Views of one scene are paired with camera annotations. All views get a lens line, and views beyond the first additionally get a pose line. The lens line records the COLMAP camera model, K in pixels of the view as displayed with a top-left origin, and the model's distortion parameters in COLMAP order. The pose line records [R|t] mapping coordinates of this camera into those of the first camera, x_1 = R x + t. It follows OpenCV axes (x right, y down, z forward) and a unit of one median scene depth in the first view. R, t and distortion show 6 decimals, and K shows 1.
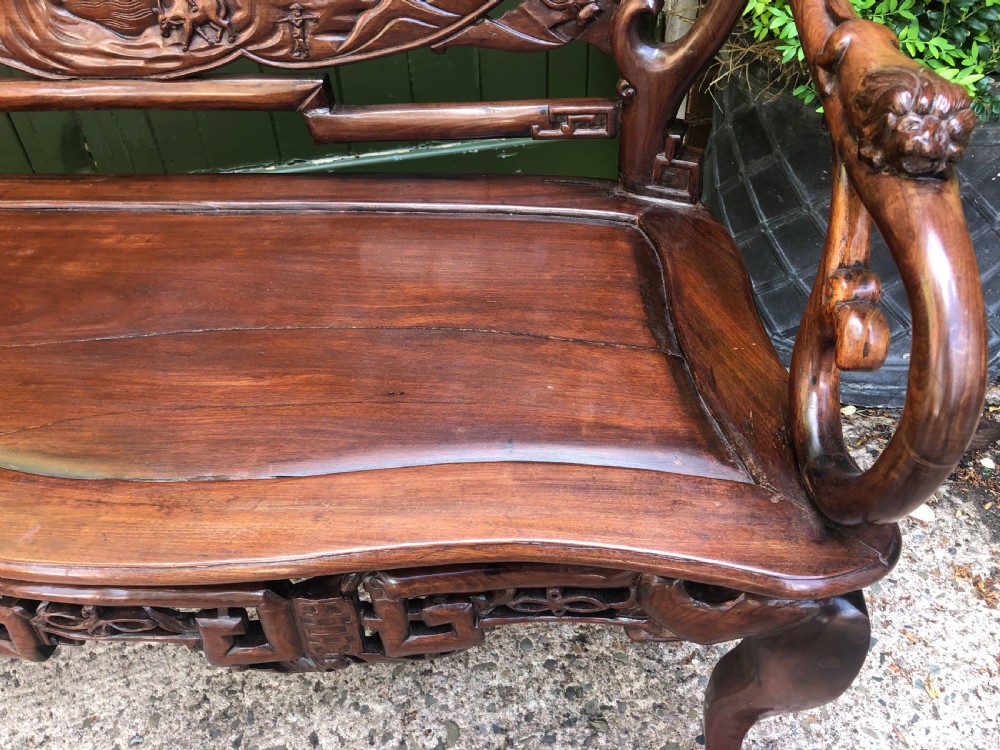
lens RADIAL K [[829.3, 0, 509.5], [0, 829.3, 382.8], [0, 0, 1]] dist [0.014197, -0.005373]
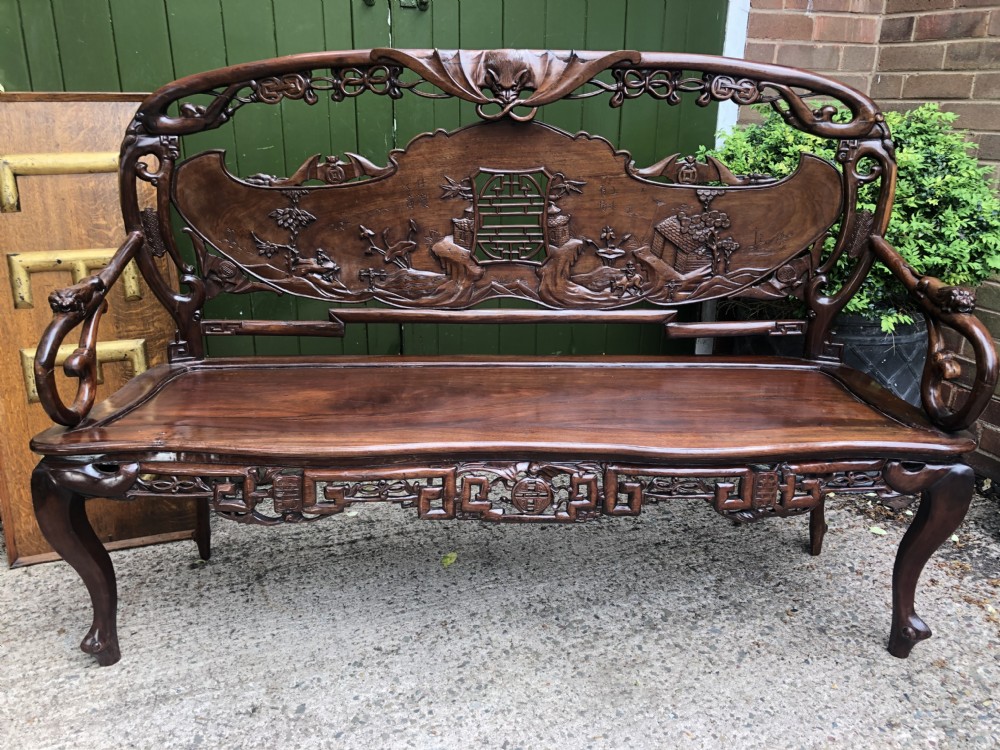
lens RADIAL K [[829.3, 0, 513.6], [0, 829.3, 378.5], [0, 0, 1]] dist [0.014197, -0.005373]
pose [[0.995930, 0.012074, 0.089323, -0.762136], [0.022174, 0.927711, -0.372640, 0.569707], [-0.087365, 0.373103, 0.923667, -0.876513]]
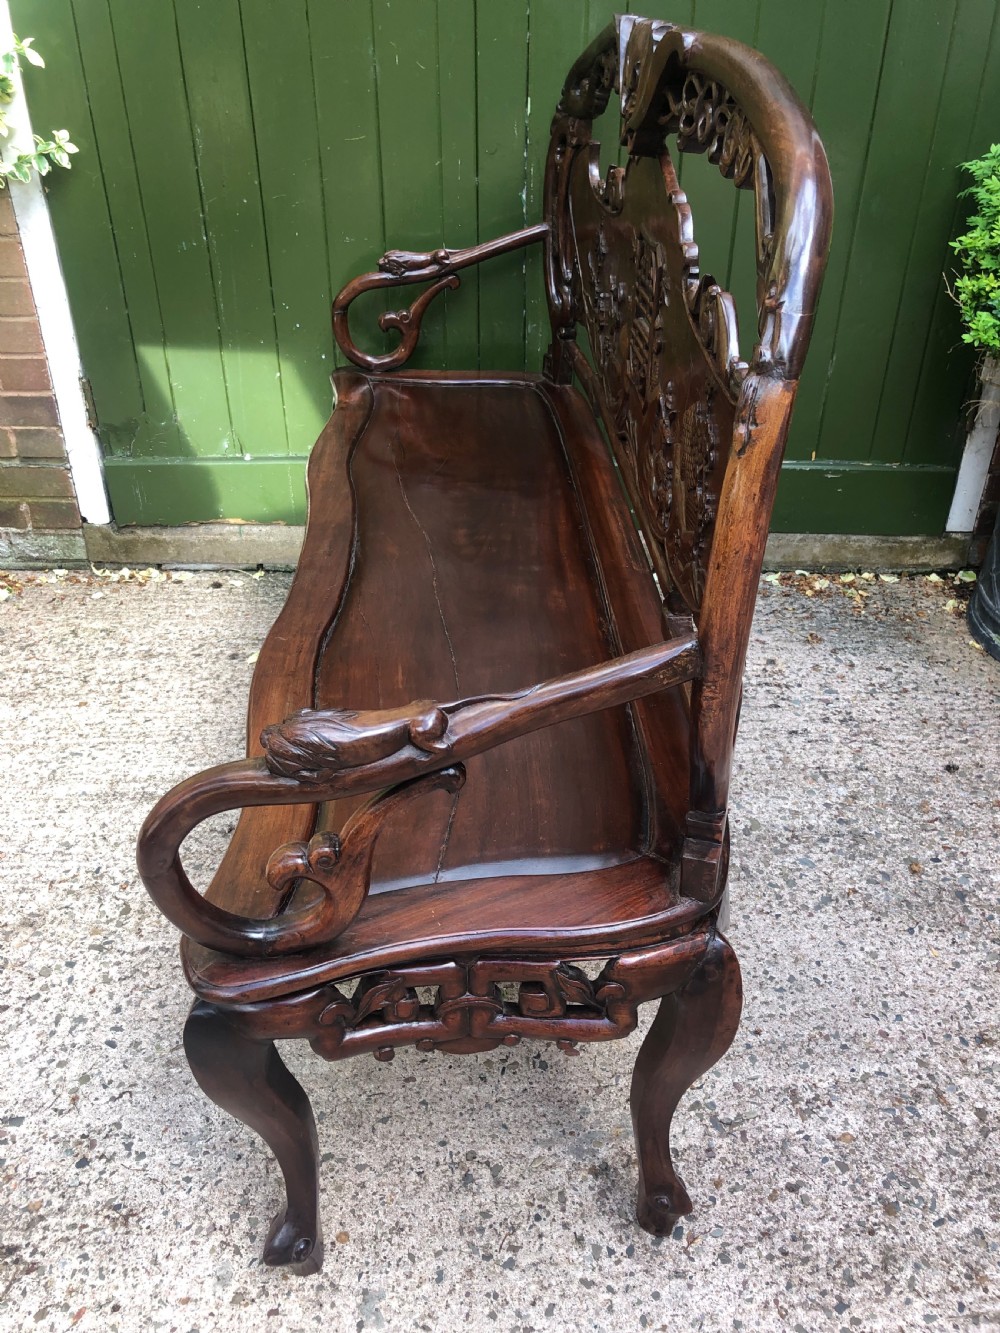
lens RADIAL K [[1105.4, 0, 483.3], [0, 1105.4, 659.5], [0, 0, 1]] dist [0.014197, -0.005373]
pose [[0.961427, 0.164993, -0.220082, -0.148054], [-0.196803, 0.971607, -0.131332, 0.489464], [0.192165, 0.169579, 0.966600, -1.019278]]
